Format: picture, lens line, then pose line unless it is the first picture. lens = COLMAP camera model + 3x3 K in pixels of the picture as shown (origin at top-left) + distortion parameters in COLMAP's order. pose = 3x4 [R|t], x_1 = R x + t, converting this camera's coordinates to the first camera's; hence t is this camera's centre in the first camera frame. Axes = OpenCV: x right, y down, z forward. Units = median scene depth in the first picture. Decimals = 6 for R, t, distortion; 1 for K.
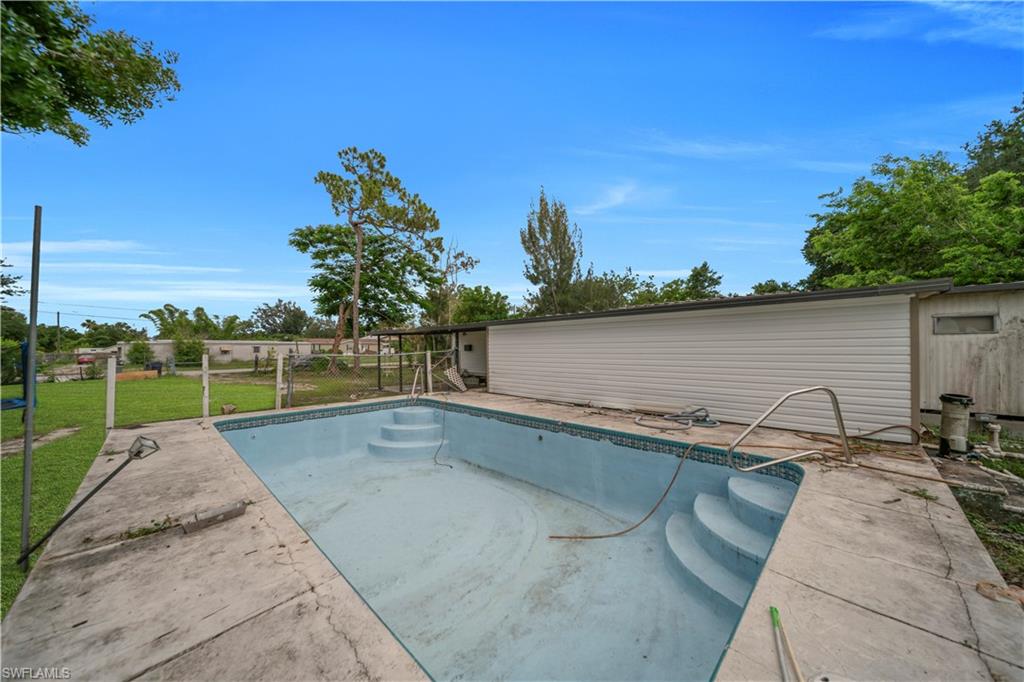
lens RADIAL K [[354.0, 0, 514.2], [0, 354.0, 346.0], [0, 0, 1]] dist [-0.000494, -0.000305]
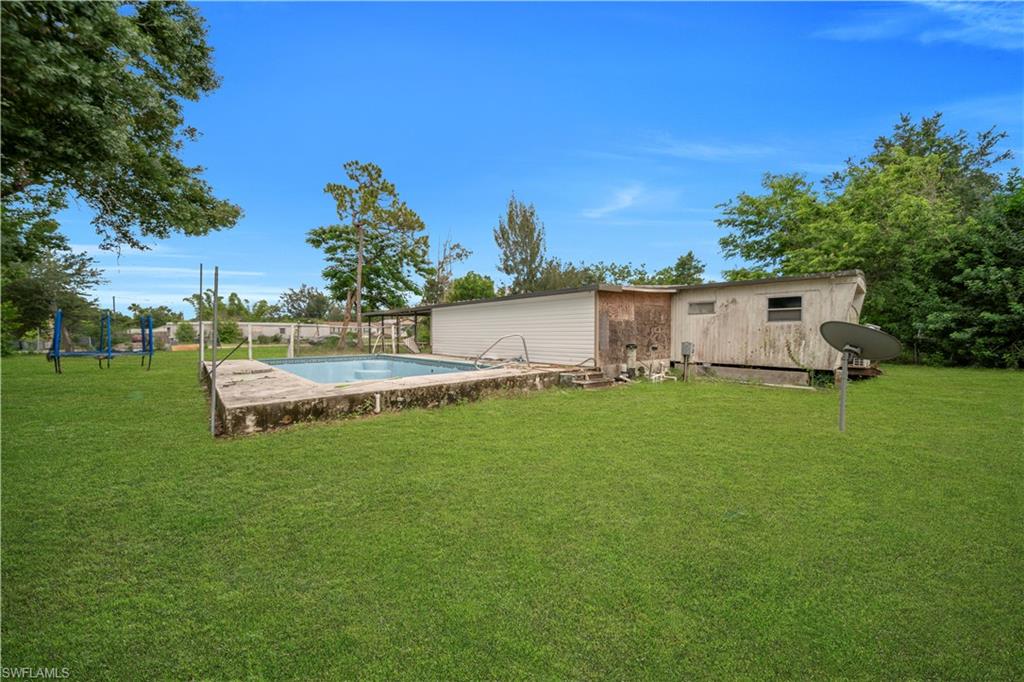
lens RADIAL K [[354.0, 0, 514.2], [0, 354.0, 346.0], [0, 0, 1]] dist [-0.000494, -0.000305]
pose [[0.998601, 0.010233, -0.051878, 0.132602], [-0.008128, 0.999141, 0.040625, 0.013801], [0.052249, -0.040146, 0.997827, -0.172379]]
